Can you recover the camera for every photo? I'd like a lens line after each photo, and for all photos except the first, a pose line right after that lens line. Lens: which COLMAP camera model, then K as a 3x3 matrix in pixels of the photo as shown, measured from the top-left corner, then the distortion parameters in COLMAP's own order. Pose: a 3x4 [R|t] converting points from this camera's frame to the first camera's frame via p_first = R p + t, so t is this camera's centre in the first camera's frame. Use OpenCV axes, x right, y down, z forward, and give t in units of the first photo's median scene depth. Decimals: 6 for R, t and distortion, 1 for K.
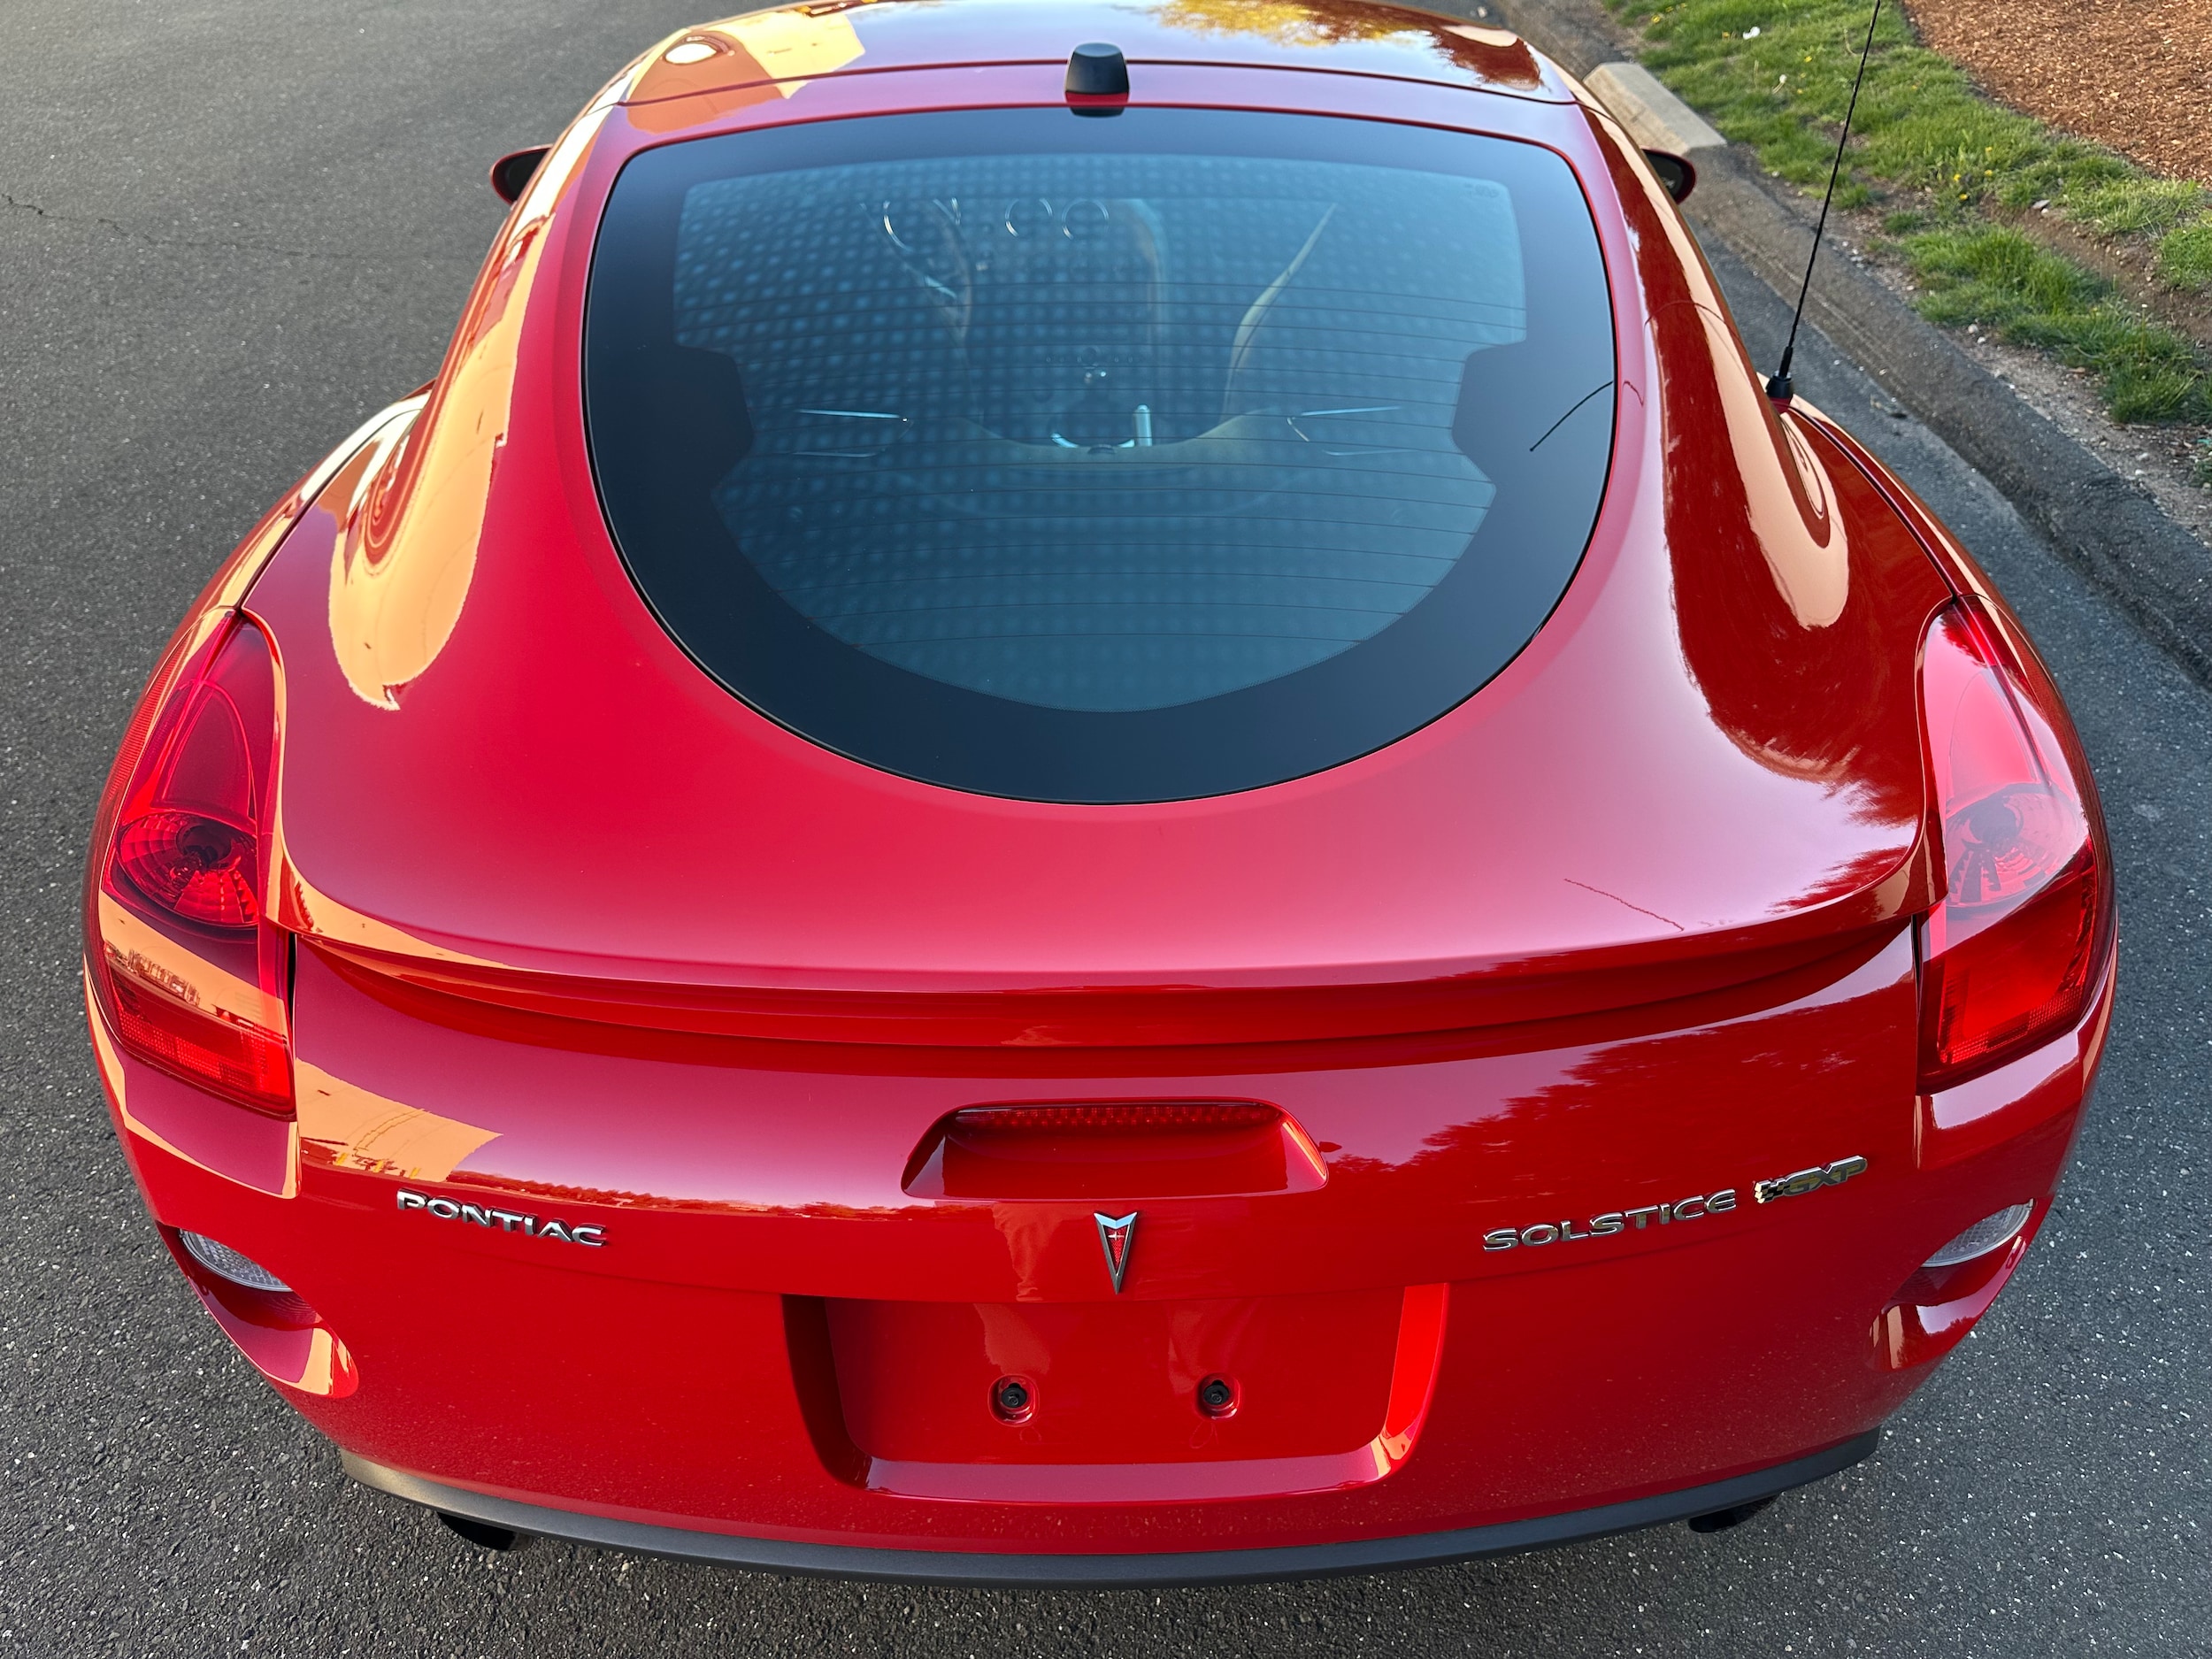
lens RADIAL K [[1586.5, 0, 1109.0], [0, 1586.5, 847.9], [0, 0, 1]] dist [0.012106, -0.021646]
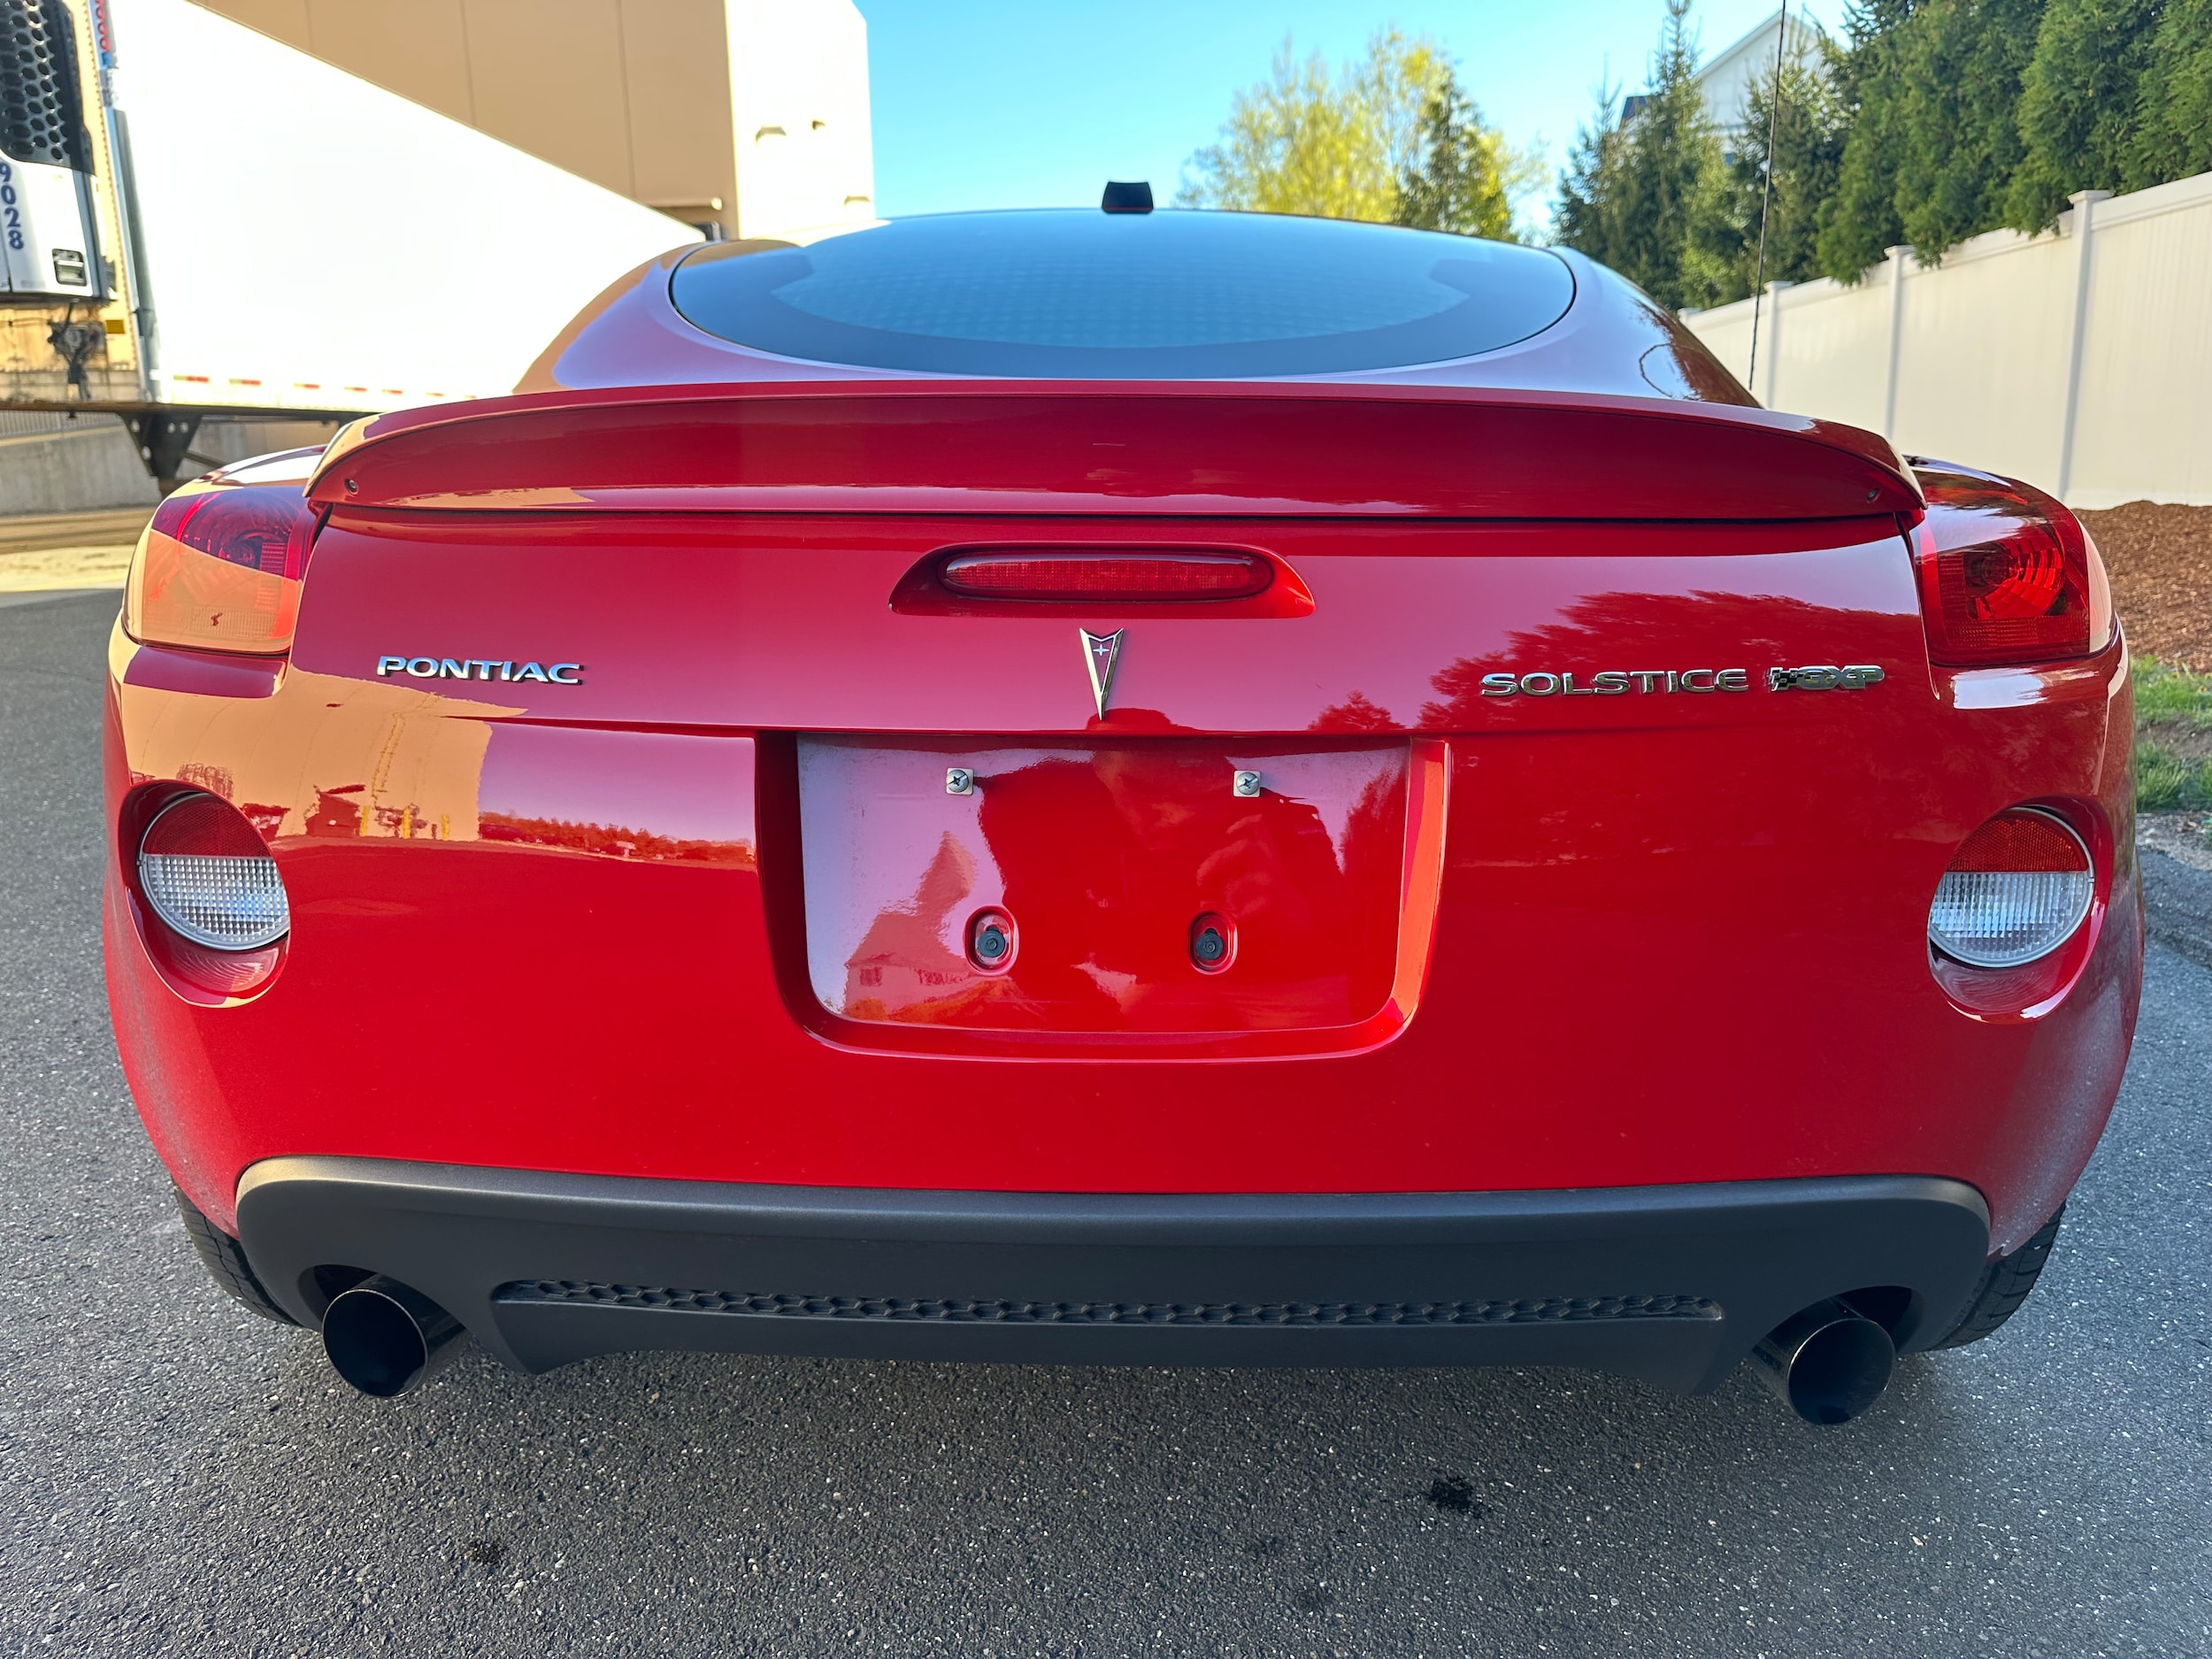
lens RADIAL K [[1586.5, 0, 1111.2], [0, 1586.5, 815.3], [0, 0, 1]] dist [0.012106, -0.021646]
pose [[0.999417, 0.013843, -0.031219, 0.025701], [-0.025049, 0.918509, -0.394607, 0.408611], [0.023213, 0.395159, 0.918320, 0.086948]]
